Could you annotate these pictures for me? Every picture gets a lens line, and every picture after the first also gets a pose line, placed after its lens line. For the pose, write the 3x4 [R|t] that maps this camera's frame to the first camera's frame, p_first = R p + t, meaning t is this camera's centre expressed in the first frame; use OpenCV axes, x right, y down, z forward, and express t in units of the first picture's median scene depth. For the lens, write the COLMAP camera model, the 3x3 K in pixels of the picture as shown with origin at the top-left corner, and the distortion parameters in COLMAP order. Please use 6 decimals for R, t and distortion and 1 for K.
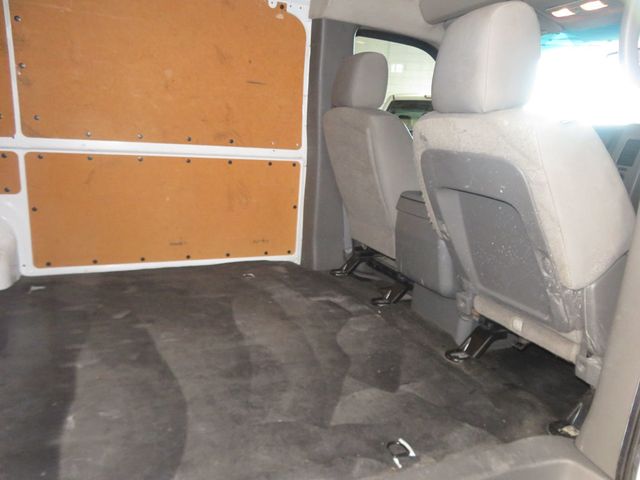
lens RADIAL K [[462.8, 0, 320.0], [0, 462.8, 240.0], [0, 0, 1]] dist [-0.006508, 0.010587]
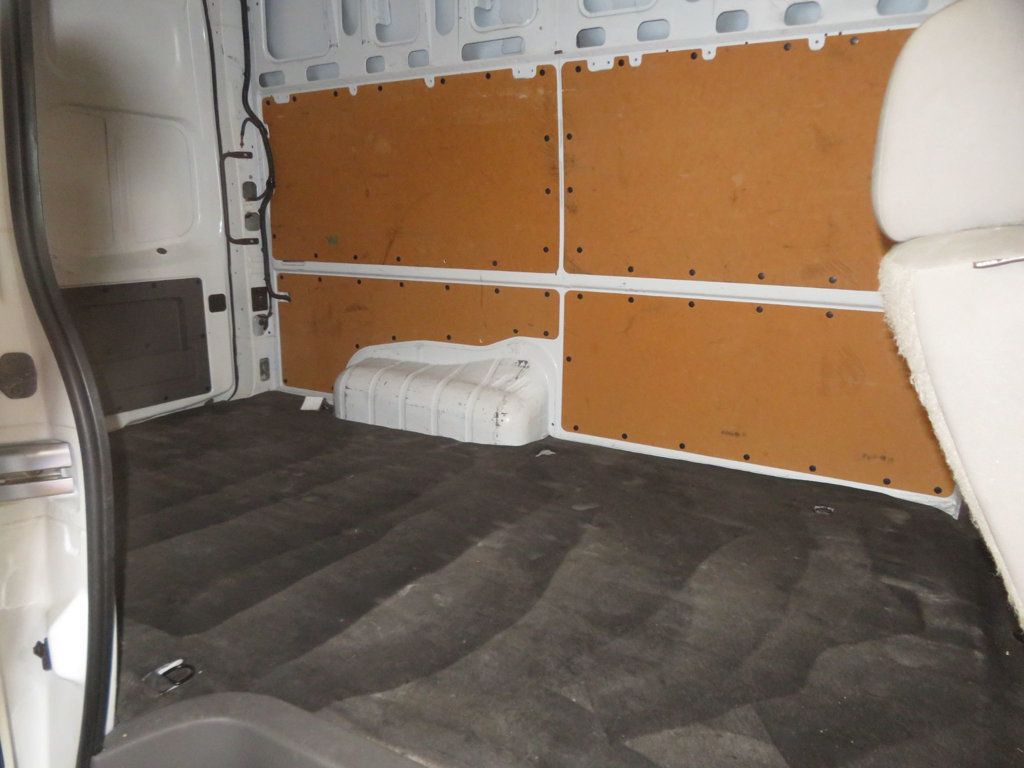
lens RADIAL K [[746.4, 0, 512.0], [0, 746.4, 384.0], [0, 0, 1]] dist [0.003989, 0.009989]
pose [[0.590128, 0.126830, -0.797285, 0.455438], [-0.166782, 0.985431, 0.033312, -0.058970], [0.789894, 0.113314, 0.602683, 0.144639]]
